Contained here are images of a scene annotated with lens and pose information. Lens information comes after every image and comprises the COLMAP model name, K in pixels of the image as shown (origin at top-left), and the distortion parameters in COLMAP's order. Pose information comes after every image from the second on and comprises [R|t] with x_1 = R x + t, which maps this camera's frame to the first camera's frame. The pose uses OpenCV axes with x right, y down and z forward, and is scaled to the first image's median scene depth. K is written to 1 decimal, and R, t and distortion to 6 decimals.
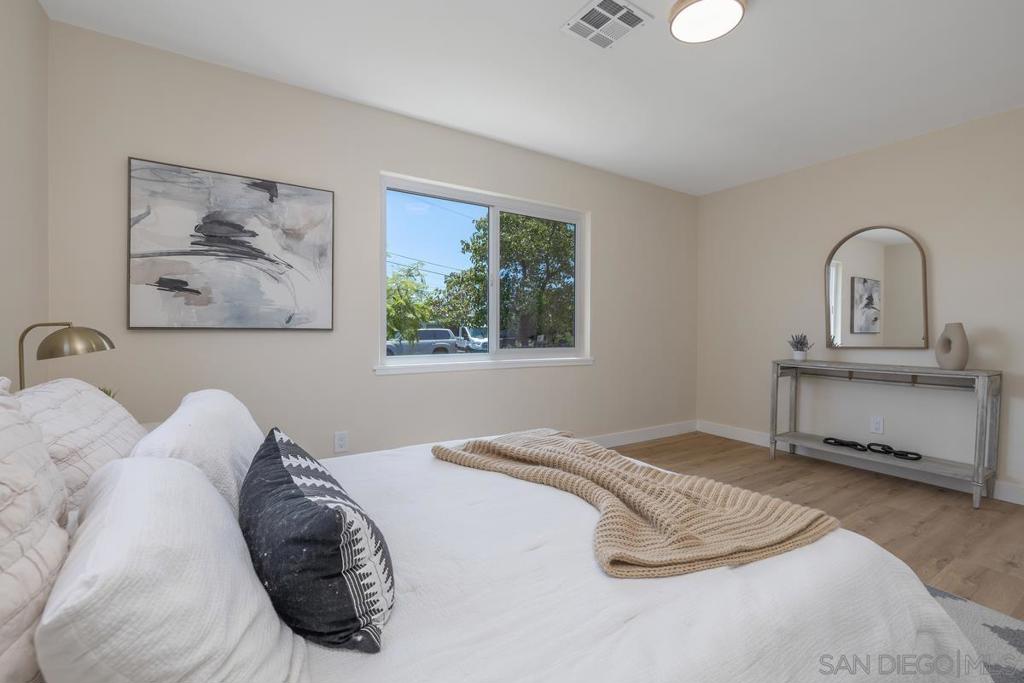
lens RADIAL K [[436.7, 0, 514.7], [0, 436.7, 325.9], [0, 0, 1]] dist [-0.000580, -0.000350]
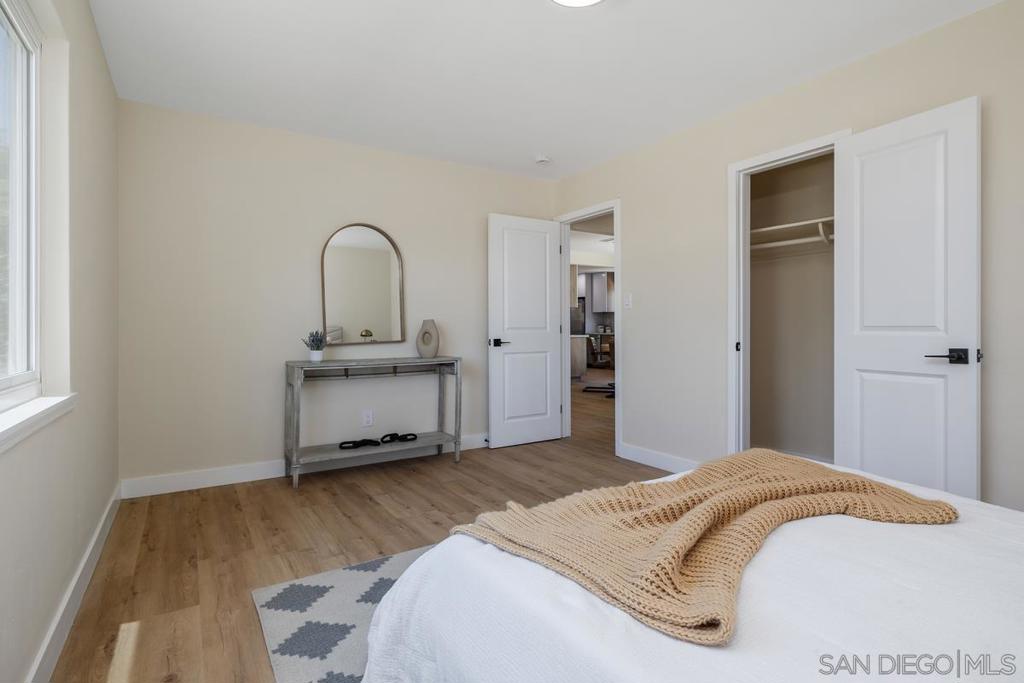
lens RADIAL K [[503.5, 0, 508.9], [0, 503.5, 329.4], [0, 0, 1]] dist [-0.000034, 0.000042]
pose [[0.004561, -0.004521, 0.999979, -0.463729], [-0.003298, 0.999984, 0.004536, 0.015905], [-0.999984, -0.003319, 0.004546, 0.883944]]
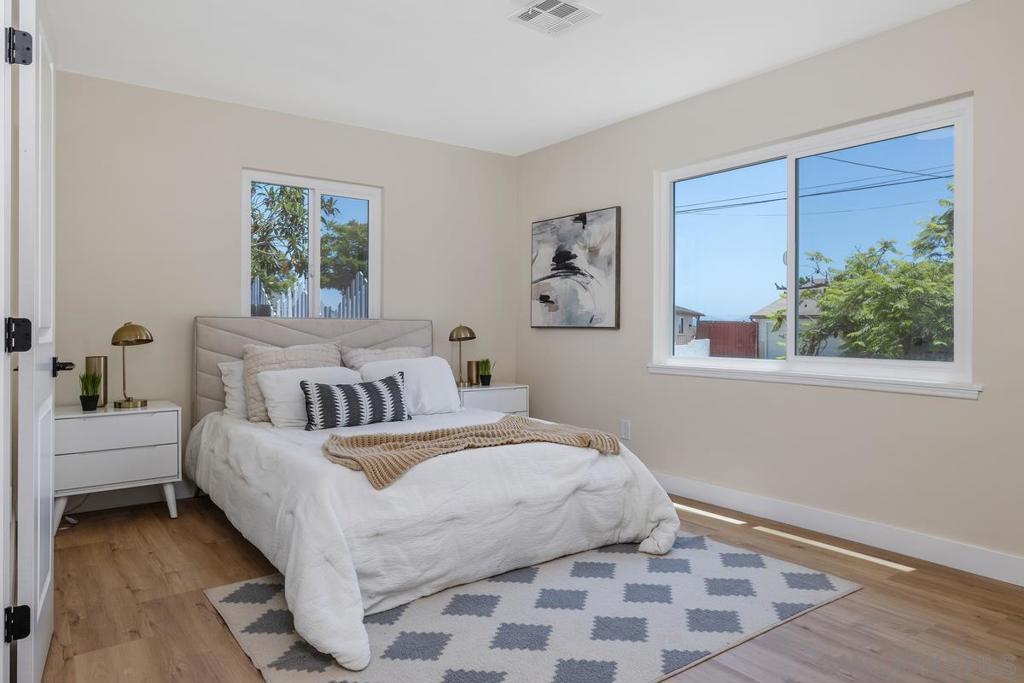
lens RADIAL K [[661.5, 0, 514.2], [0, 661.5, 330.0], [0, 0, 1]] dist [-0.001641, 0.000328]
pose [[0.062843, -0.001515, -0.998022, 1.354900], [0.001689, 0.999998, -0.001412, 0.016898], [0.998022, -0.001597, 0.062845, 0.659145]]
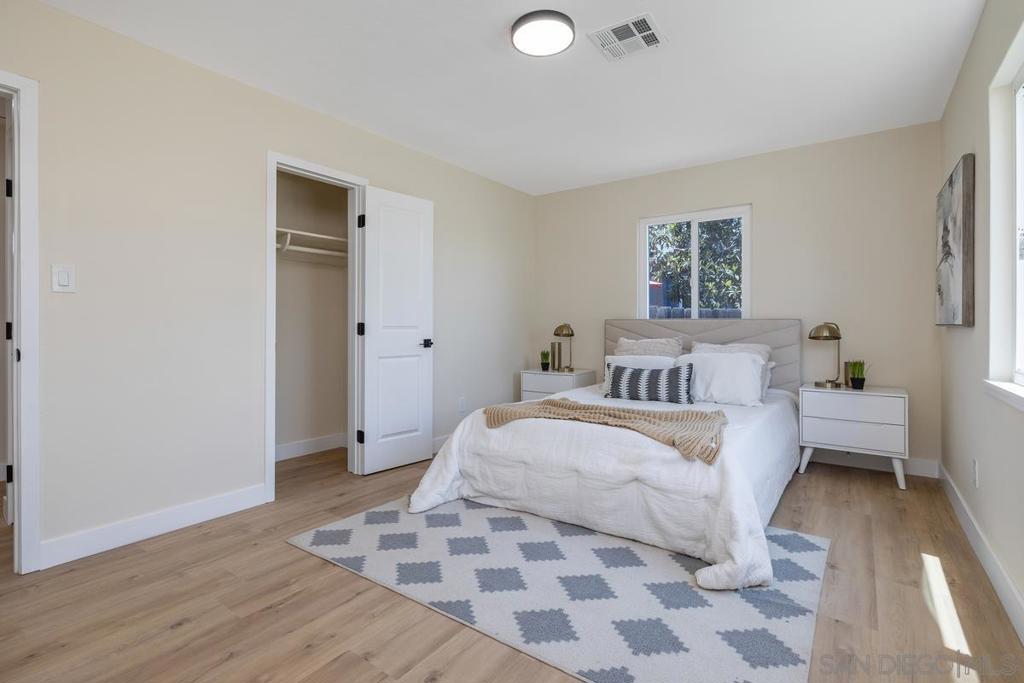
lens RADIAL K [[484.2, 0, 512.5], [0, 484.2, 326.3], [0, 0, 1]] dist [-0.000852, -0.000607]
pose [[-0.930623, -0.005764, -0.365933, 0.724589], [-0.003662, 0.999973, -0.006439, 0.019732], [0.365960, -0.004652, -0.930619, 1.607263]]
